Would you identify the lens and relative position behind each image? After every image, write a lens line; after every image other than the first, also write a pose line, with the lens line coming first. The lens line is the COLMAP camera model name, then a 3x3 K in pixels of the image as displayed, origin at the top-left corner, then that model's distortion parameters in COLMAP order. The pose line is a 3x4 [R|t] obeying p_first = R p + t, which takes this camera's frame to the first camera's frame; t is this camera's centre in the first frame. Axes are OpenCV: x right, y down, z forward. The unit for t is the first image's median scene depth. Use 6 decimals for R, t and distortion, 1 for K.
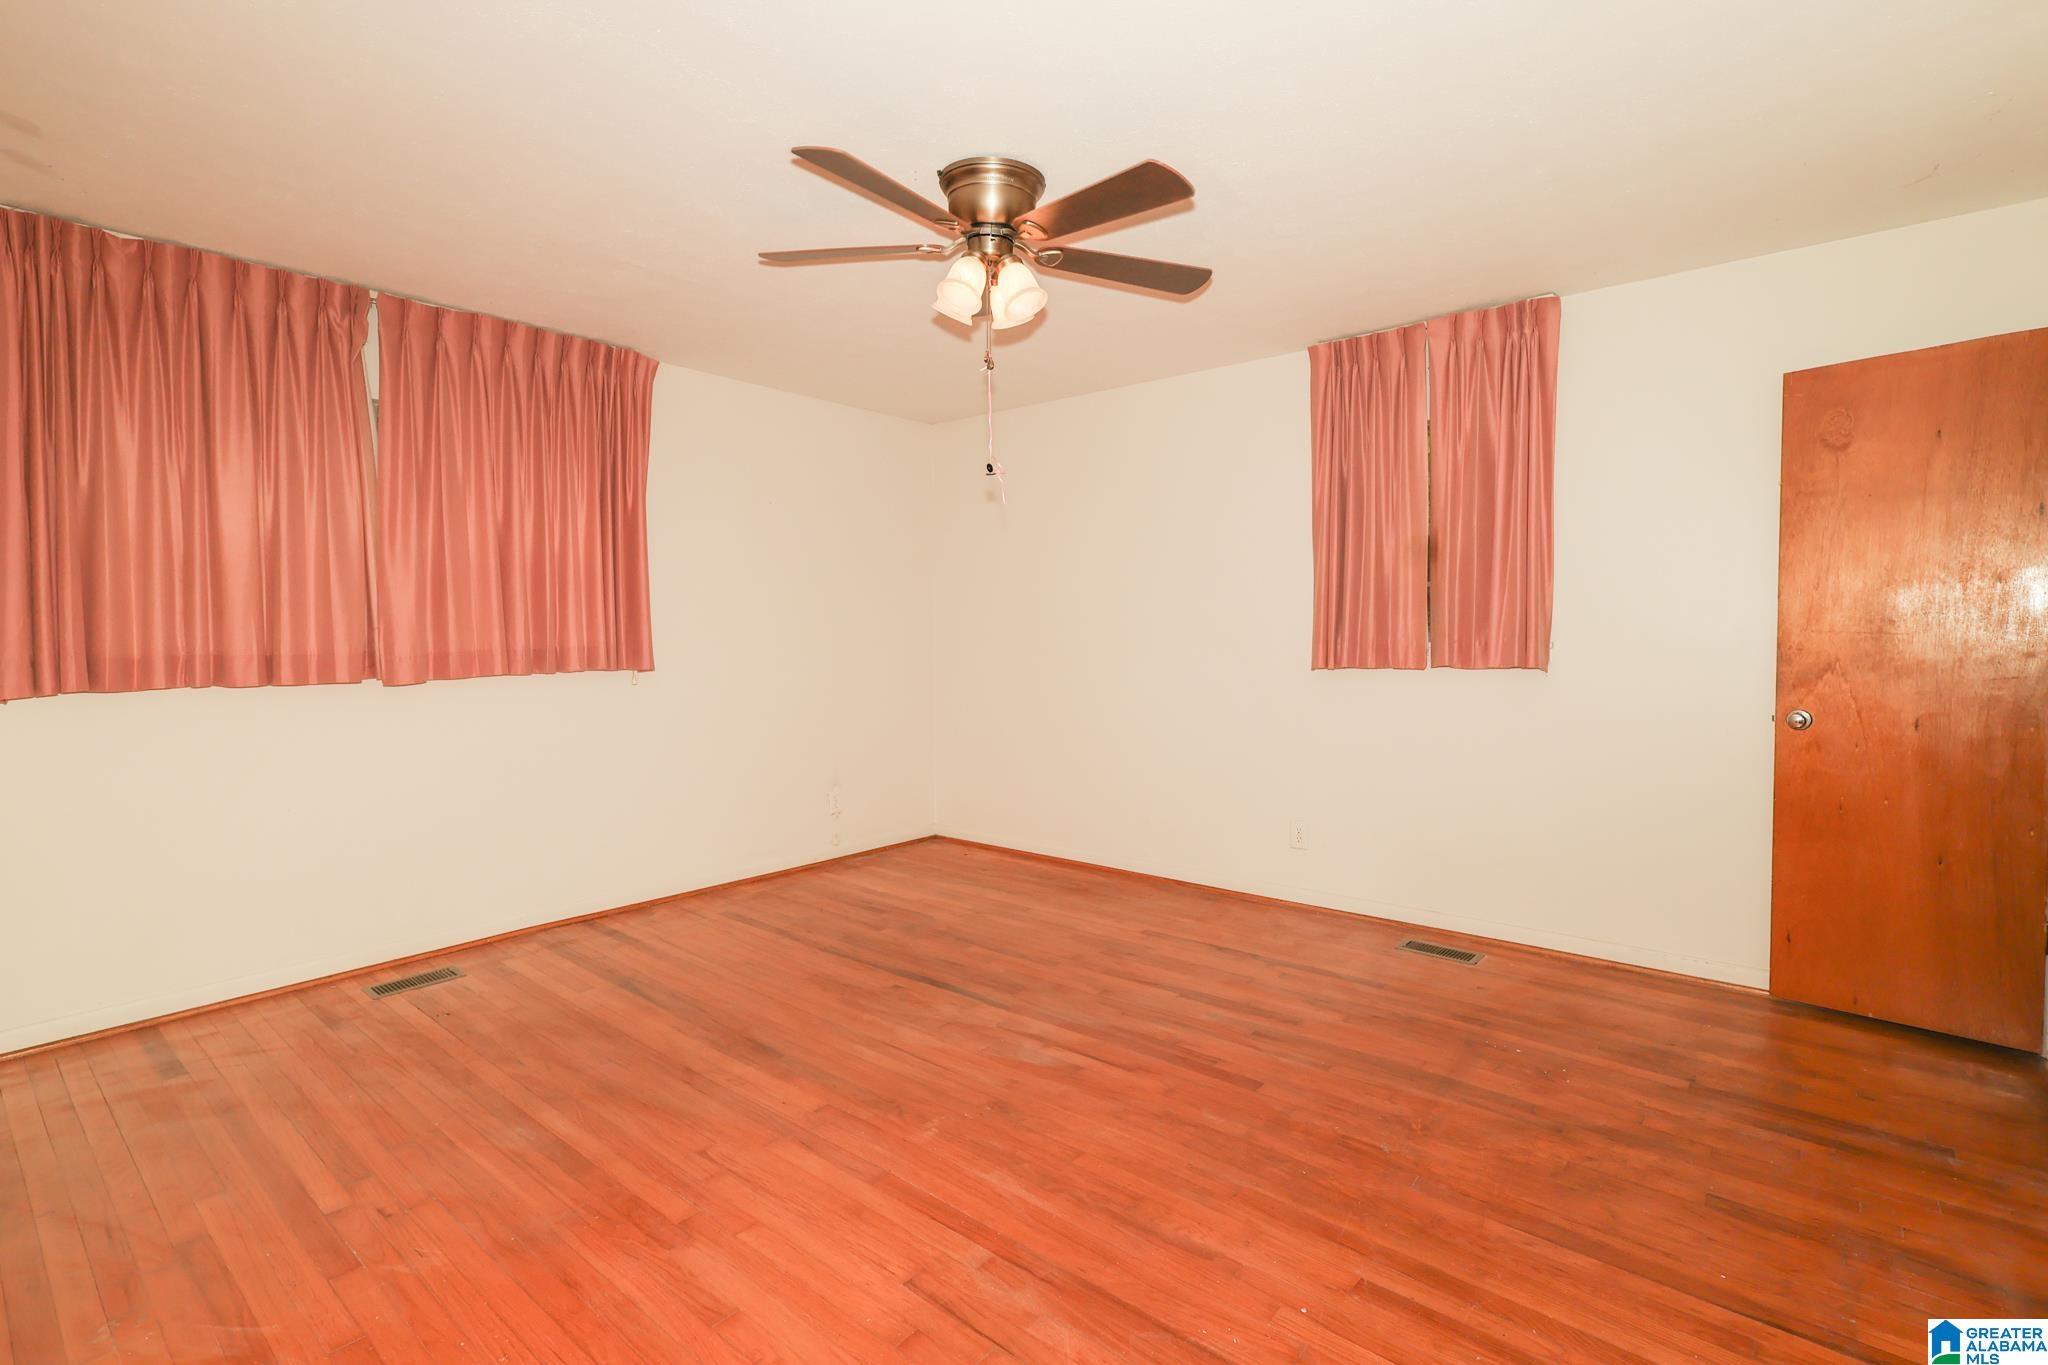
lens RADIAL K [[956.9, 0, 995.3], [0, 956.9, 671.9], [0, 0, 1]] dist [-0.002590, 0.003211]
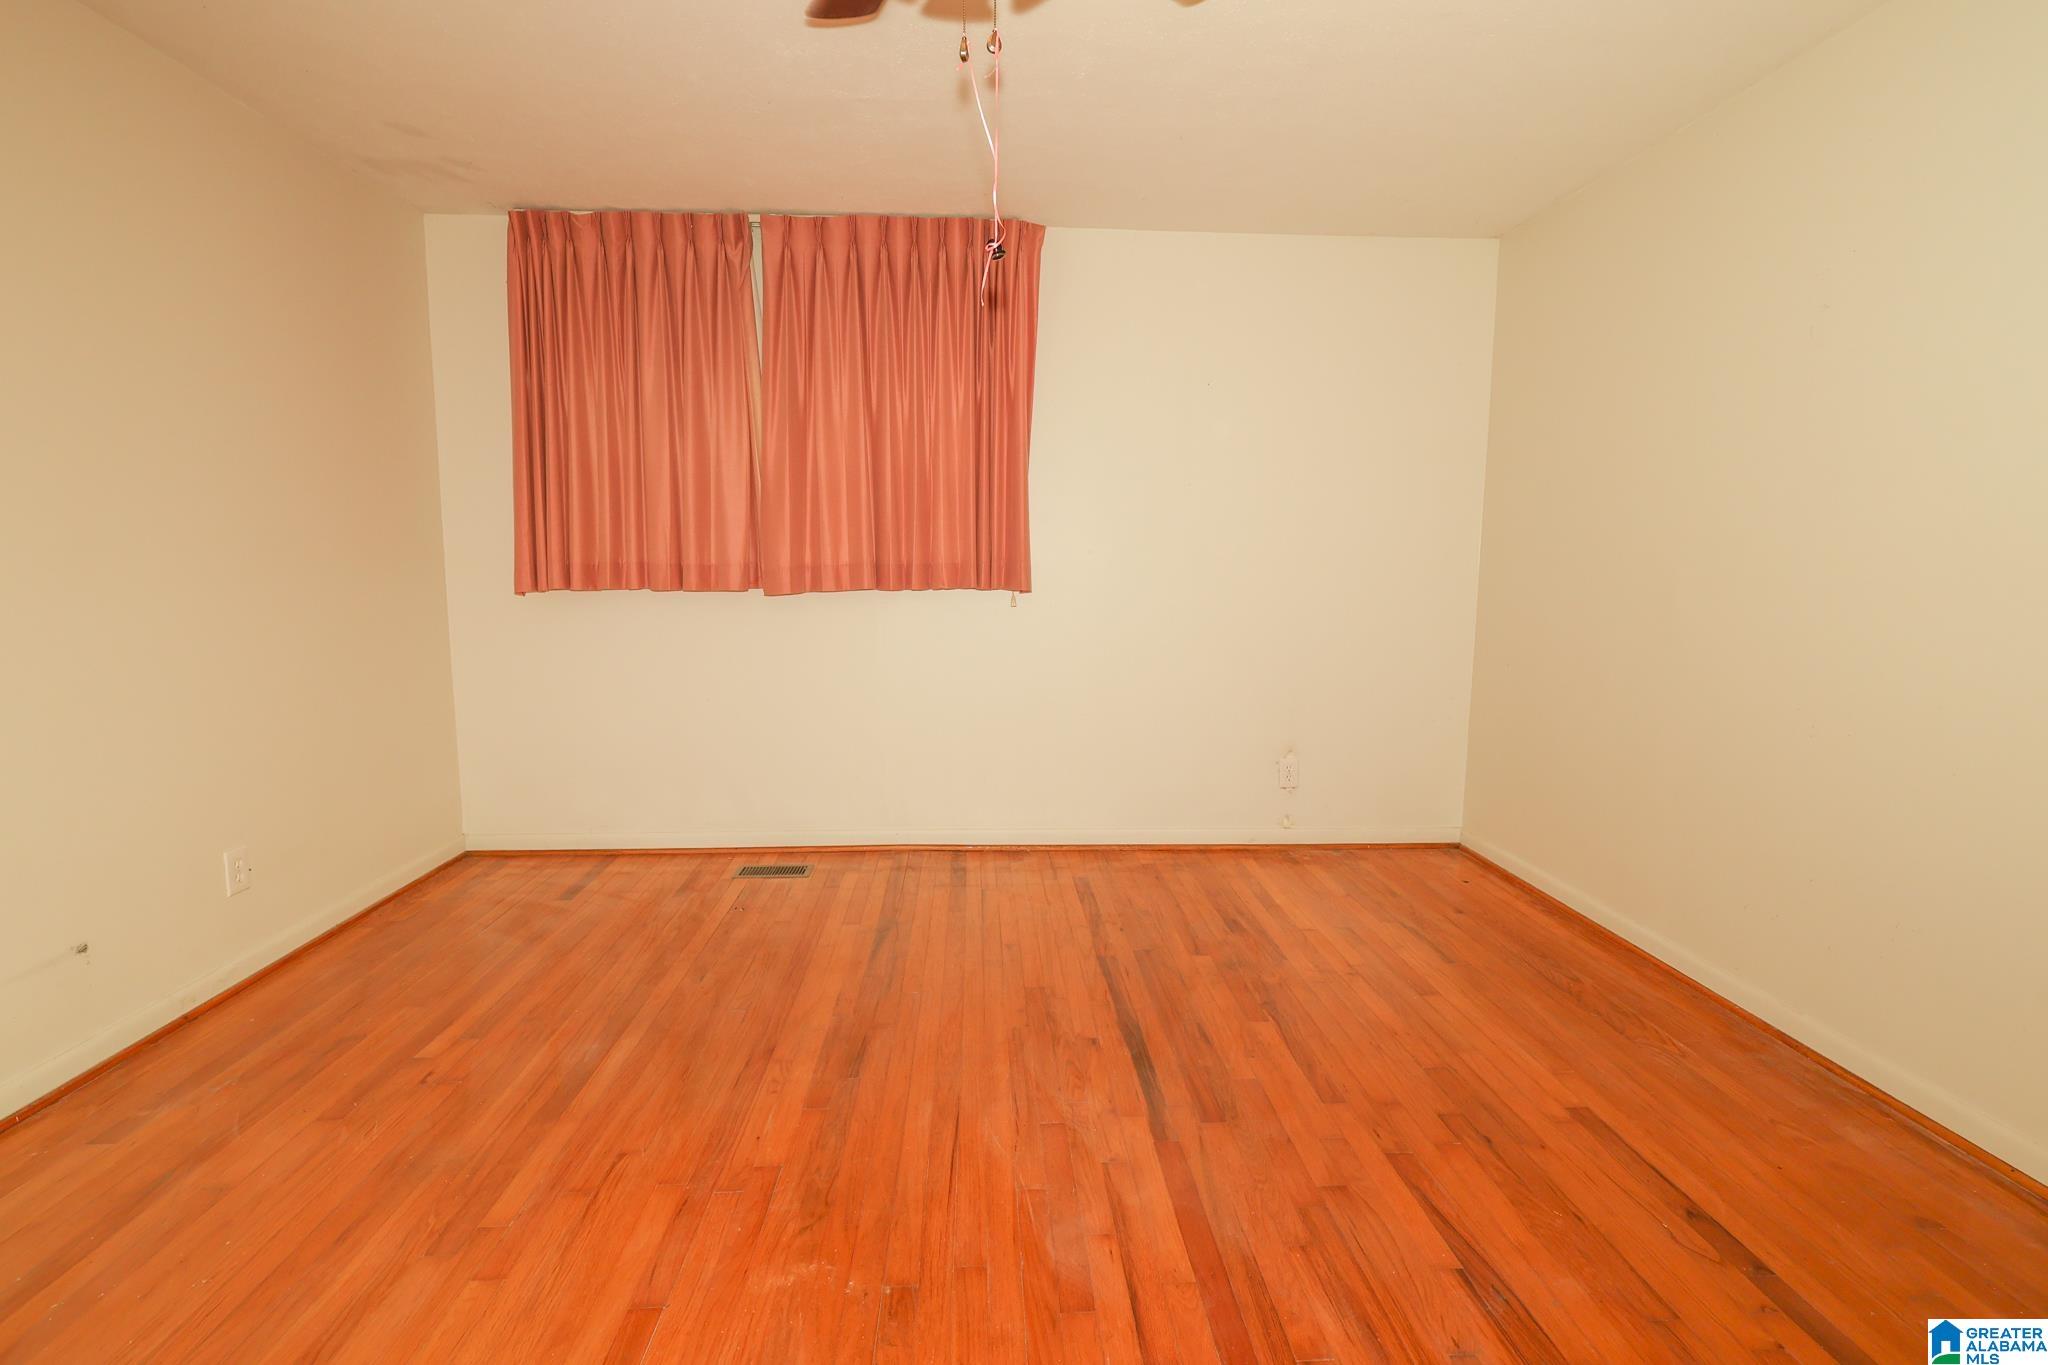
lens RADIAL K [[956.9, 0, 1024.2], [0, 956.9, 674.0], [0, 0, 1]] dist [-0.002590, 0.003211]
pose [[0.690495, 0.095721, -0.716976, 0.346183], [-0.041913, 0.994835, 0.092451, -0.008642], [0.722122, -0.033786, 0.690940, 0.474059]]
